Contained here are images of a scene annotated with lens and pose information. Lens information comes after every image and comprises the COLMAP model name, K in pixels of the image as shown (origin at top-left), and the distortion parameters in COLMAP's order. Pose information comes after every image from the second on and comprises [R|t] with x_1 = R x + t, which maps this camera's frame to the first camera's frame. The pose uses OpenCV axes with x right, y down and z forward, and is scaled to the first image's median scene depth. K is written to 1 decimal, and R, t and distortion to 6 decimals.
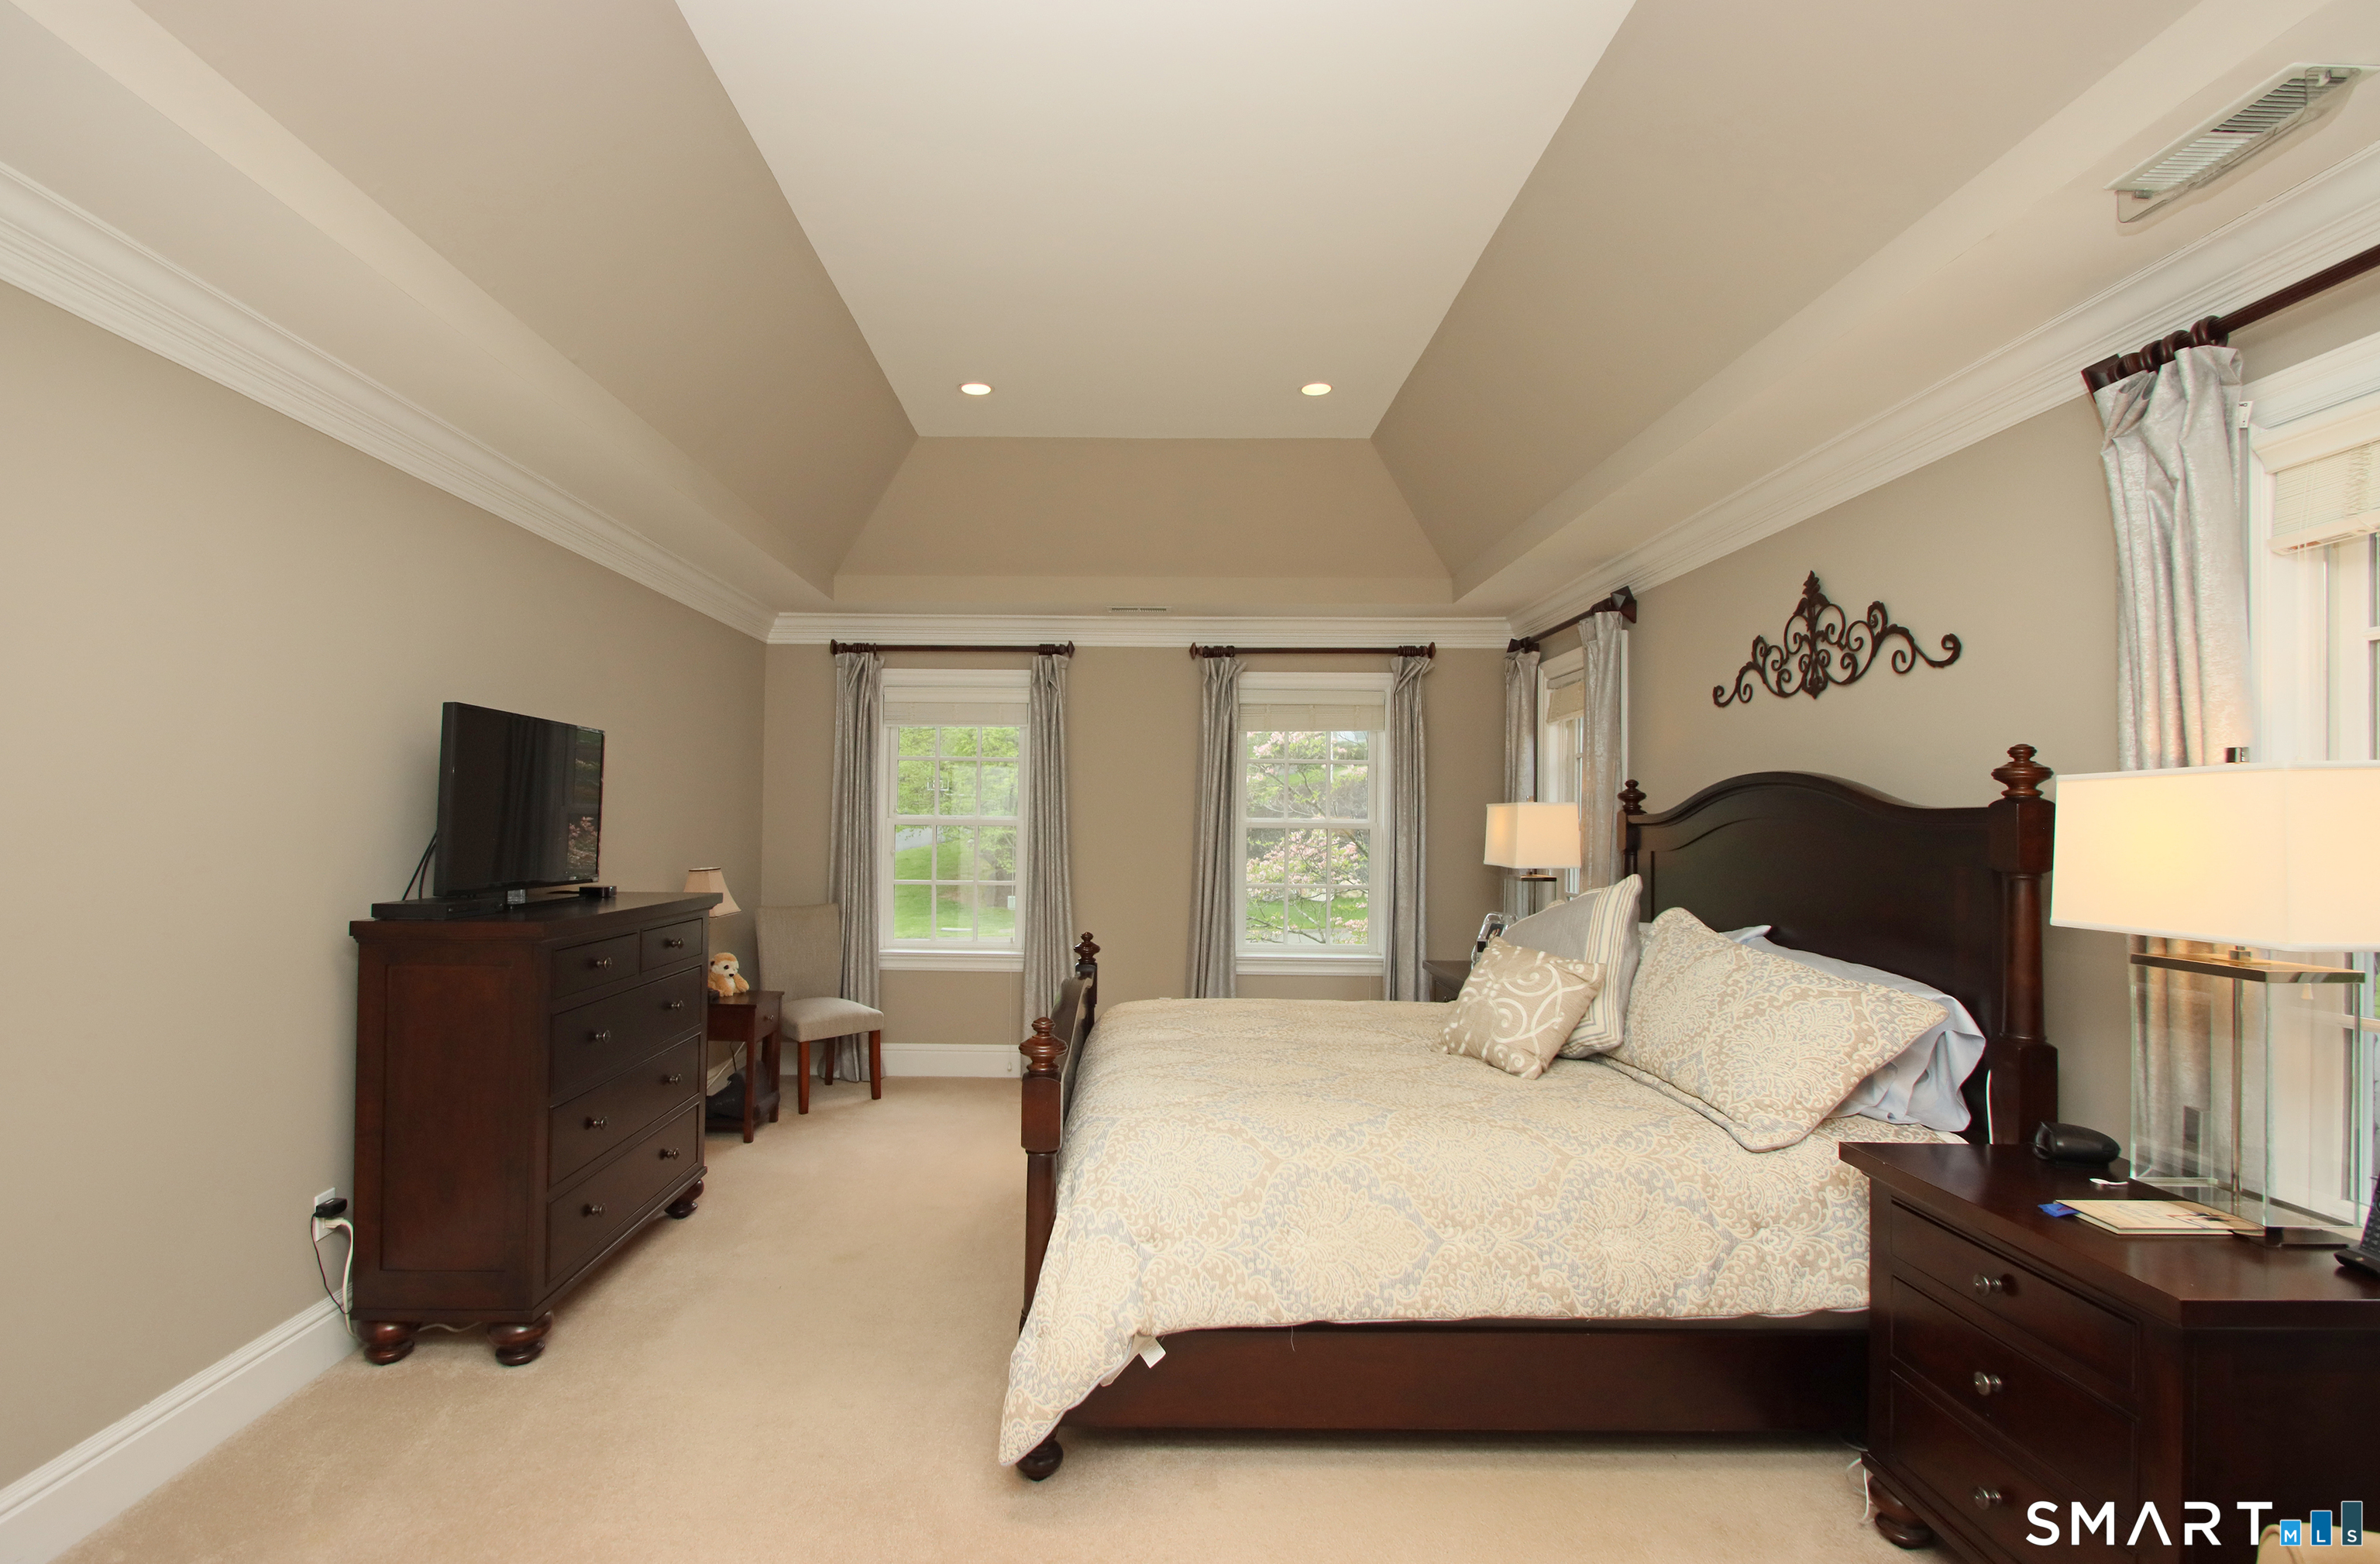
lens RADIAL K [[1170.9, 0, 1206.9], [0, 1170.9, 778.9], [0, 0, 1]] dist [0.004148, -0.003211]
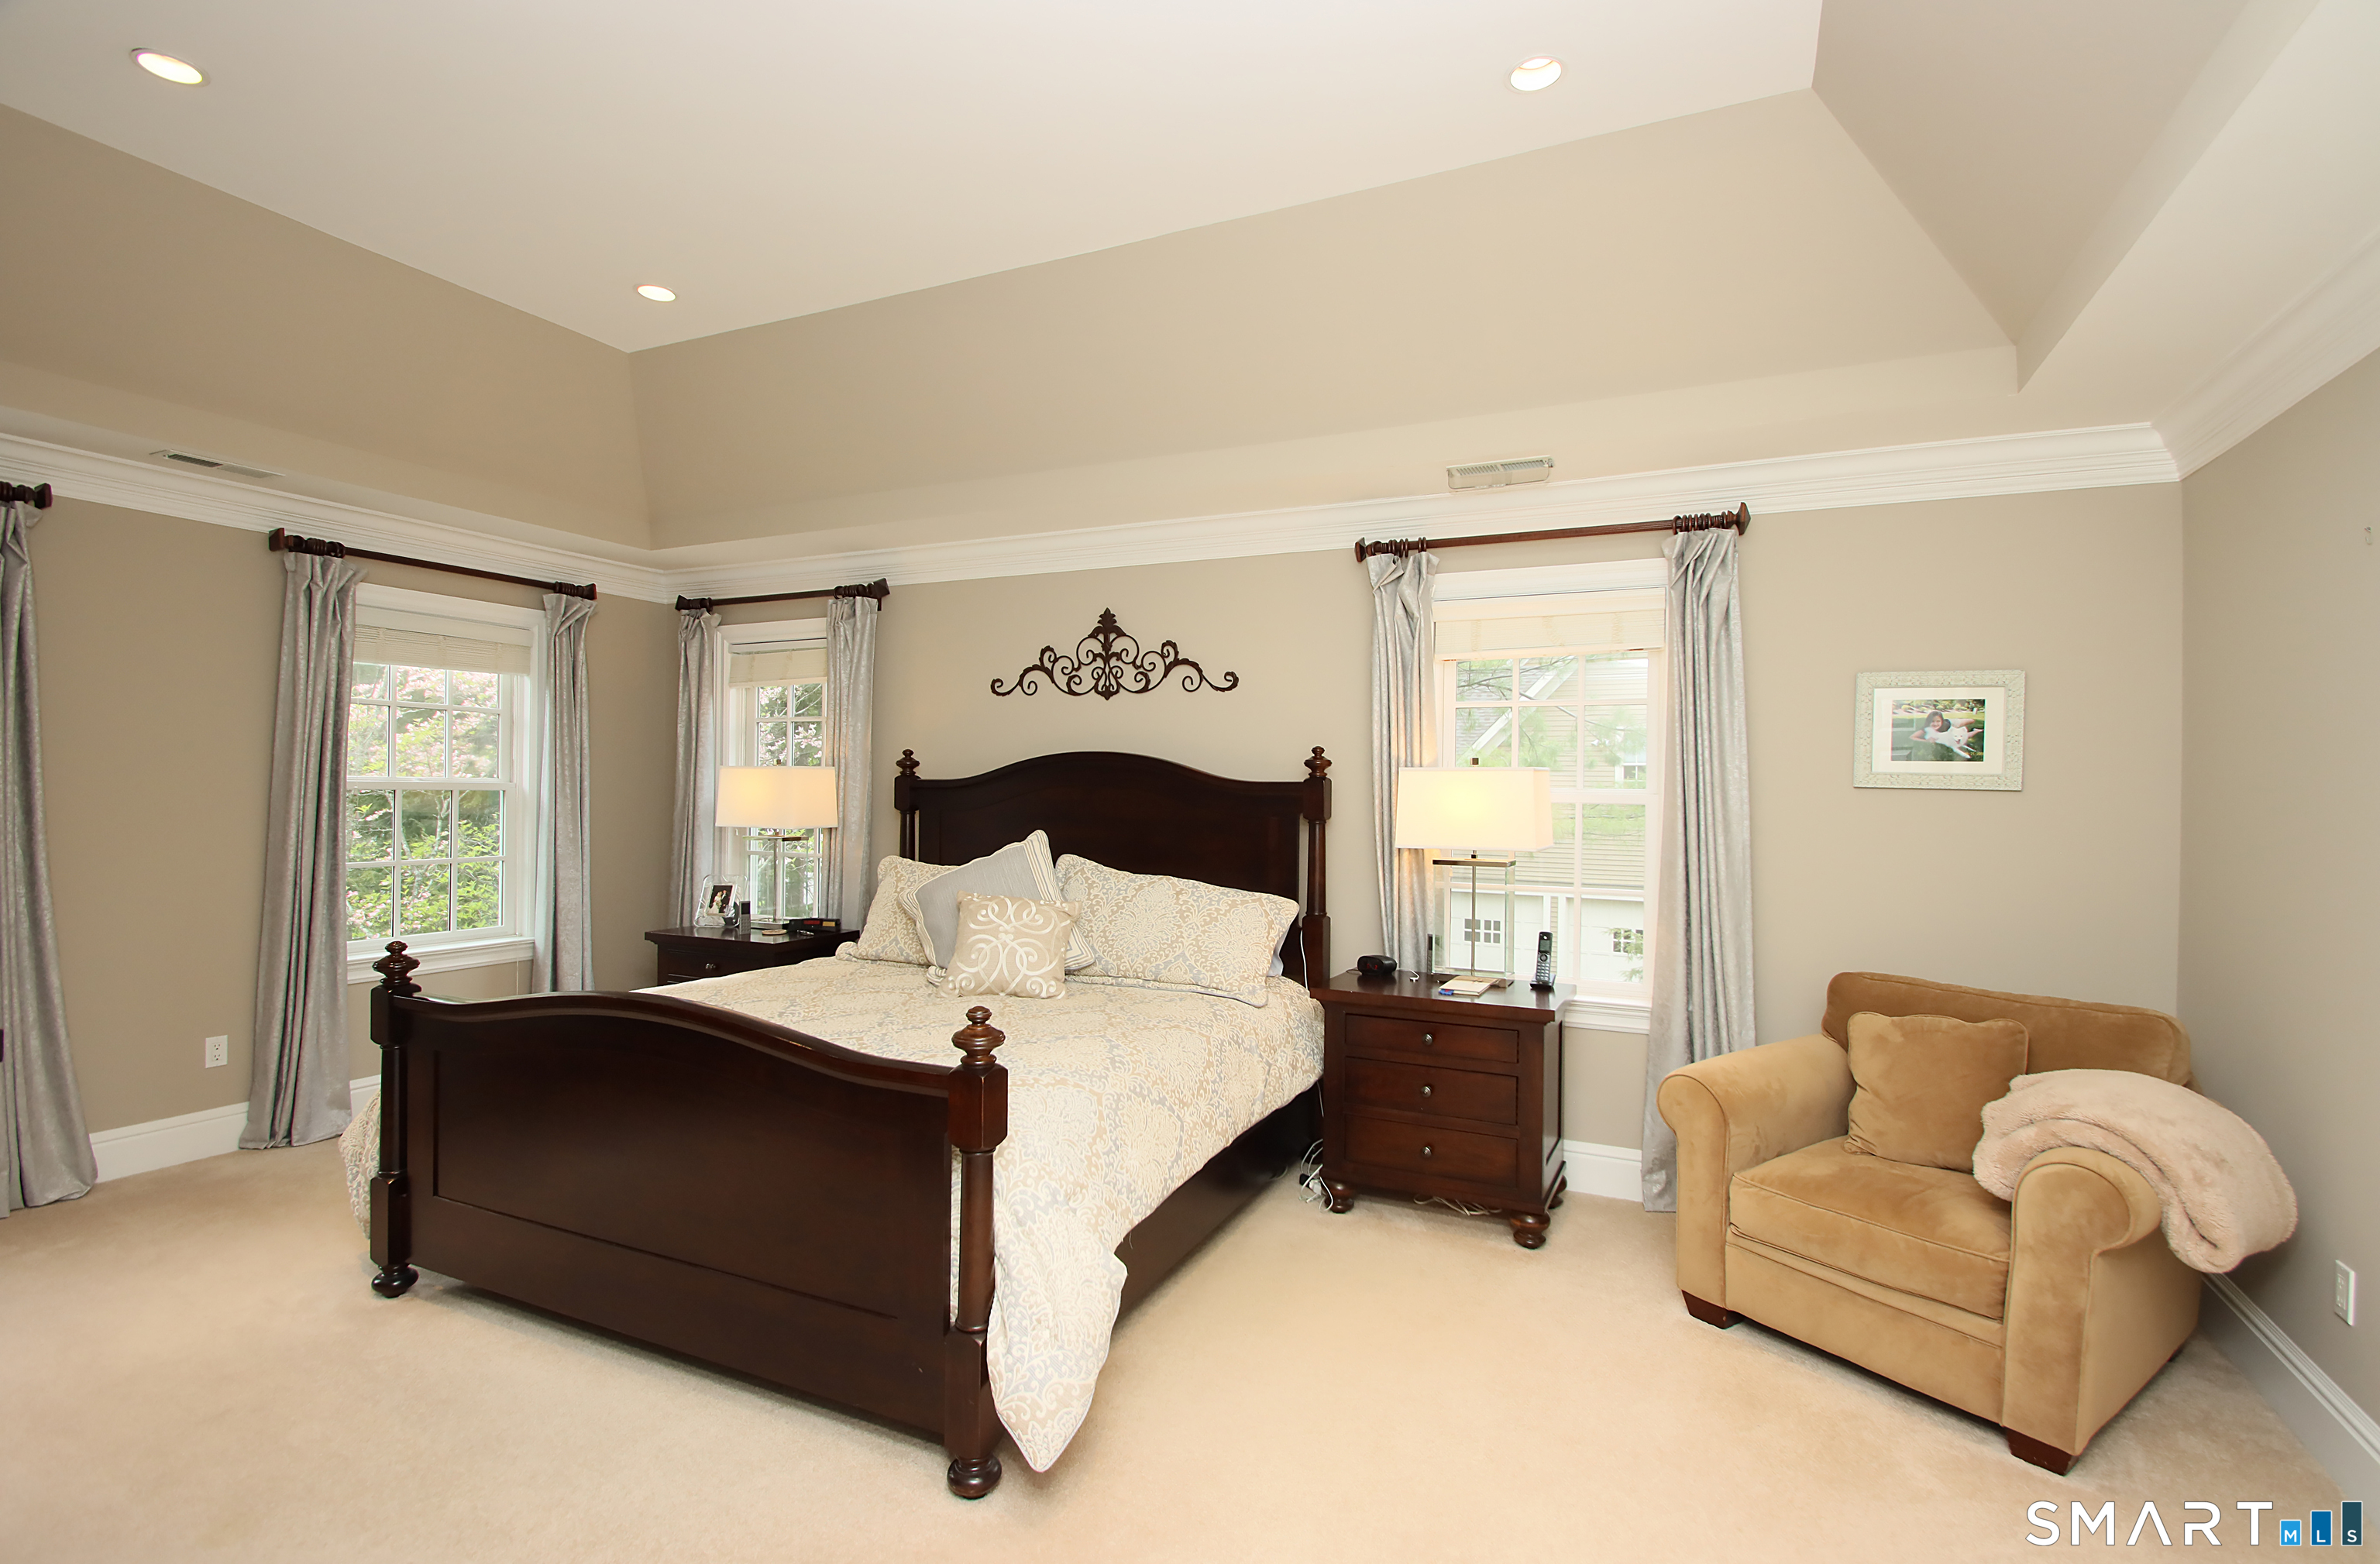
lens RADIAL K [[1100.5, 0, 1187.4], [0, 1100.5, 773.6], [0, 0, 1]] dist [0.004656, -0.010571]
pose [[0.410441, 0.008473, 0.911848, -0.704990], [-0.042791, 0.999034, 0.009979, 0.002463], [-0.910882, -0.043115, 0.410408, 0.405662]]
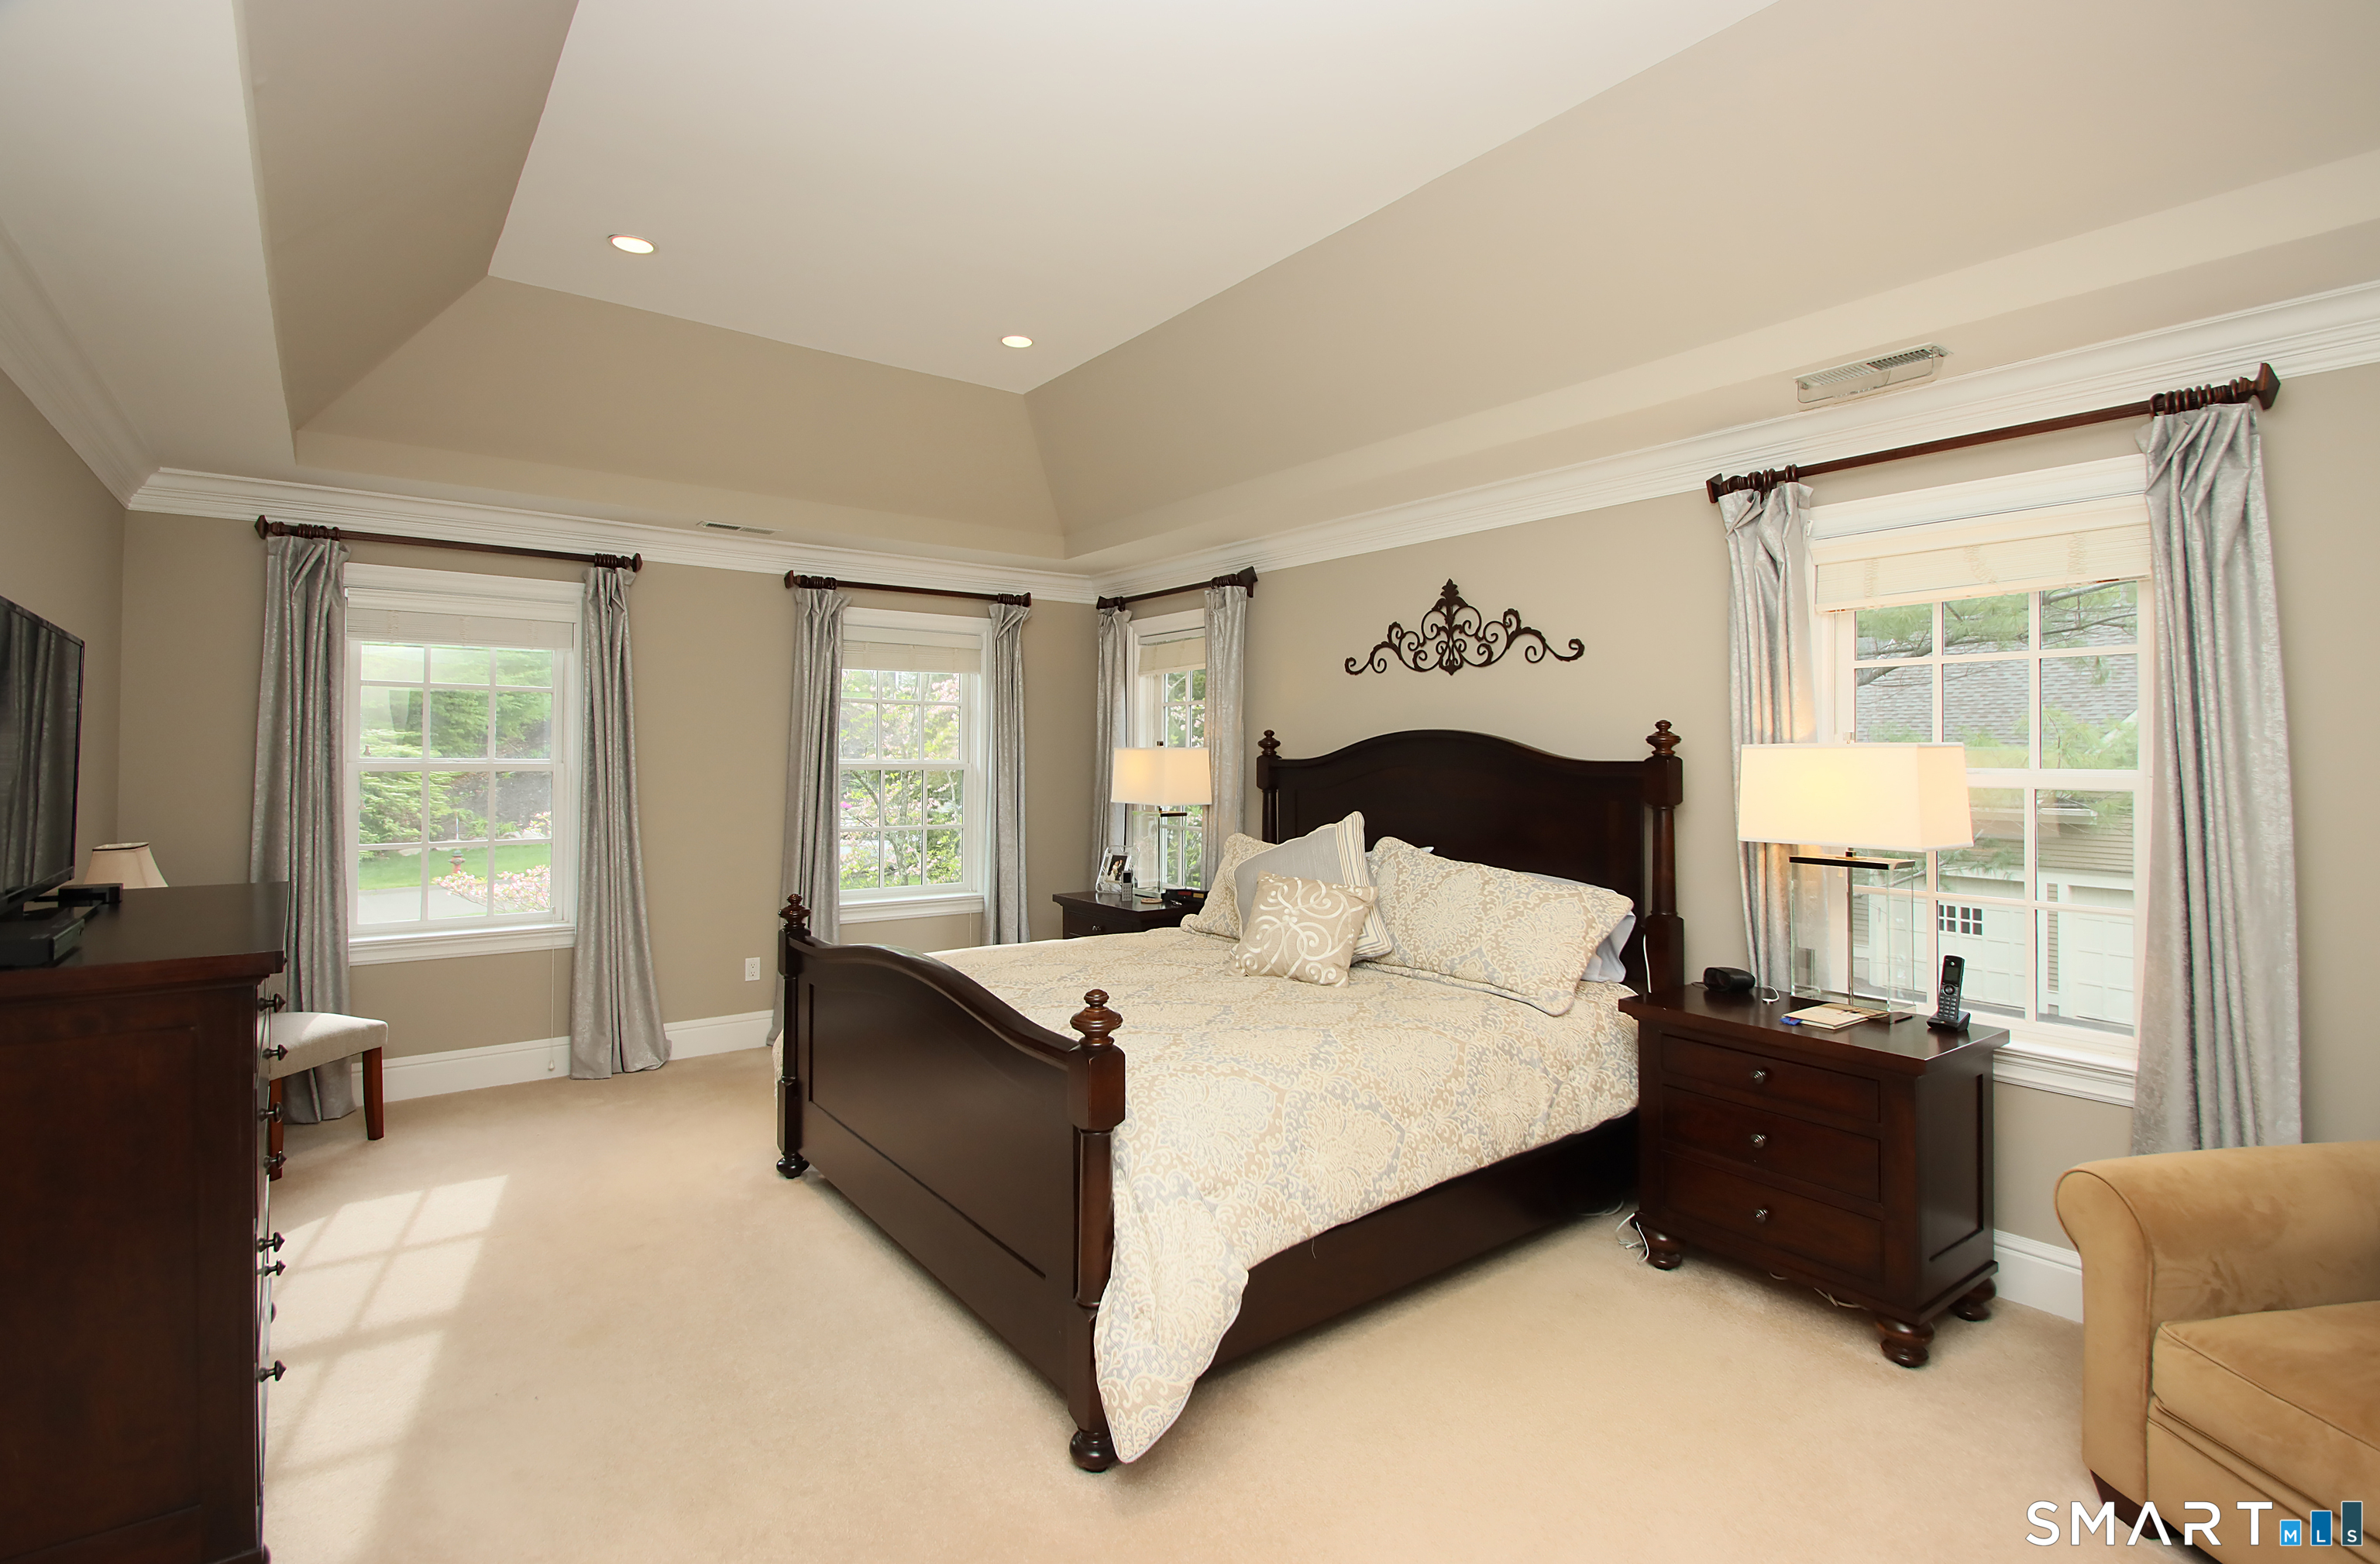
lens RADIAL K [[1100.5, 0, 1231.1], [0, 1100.5, 722.4], [0, 0, 1]] dist [0.004656, -0.010571]
pose [[0.784281, 0.013623, 0.620257, -0.499645], [-0.022601, 0.999723, 0.006620, -0.018673], [-0.619995, -0.019210, 0.784371, 0.188286]]
